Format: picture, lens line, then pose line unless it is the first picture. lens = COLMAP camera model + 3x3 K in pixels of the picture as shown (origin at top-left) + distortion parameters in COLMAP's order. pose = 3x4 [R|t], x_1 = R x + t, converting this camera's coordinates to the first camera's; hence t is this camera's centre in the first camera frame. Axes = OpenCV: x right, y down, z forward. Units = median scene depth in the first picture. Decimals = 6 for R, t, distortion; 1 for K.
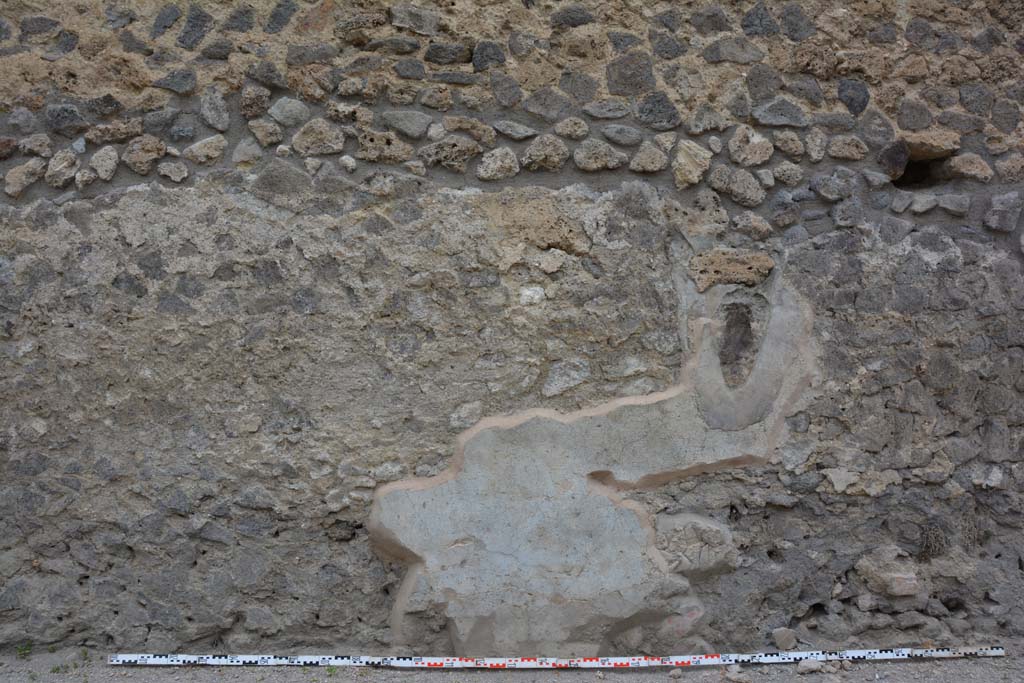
lens RADIAL K [[802.8, 0, 511.3], [0, 802.8, 343.2], [0, 0, 1]] dist [-0.163368, 0.123442]
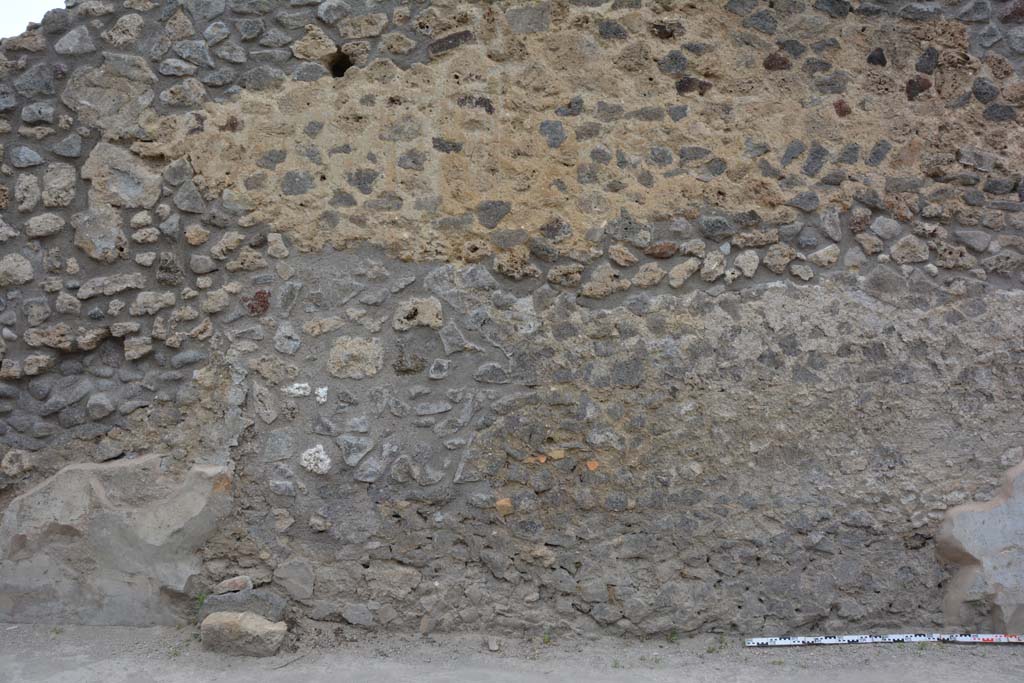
lens RADIAL K [[802.8, 0, 509.2], [0, 802.8, 344.8], [0, 0, 1]] dist [-0.163368, 0.123442]
pose [[0.999254, 0.008504, -0.037675, -0.874982], [-0.007153, 0.999331, 0.035861, -0.143483], [0.037955, -0.035565, 0.998646, -0.335108]]
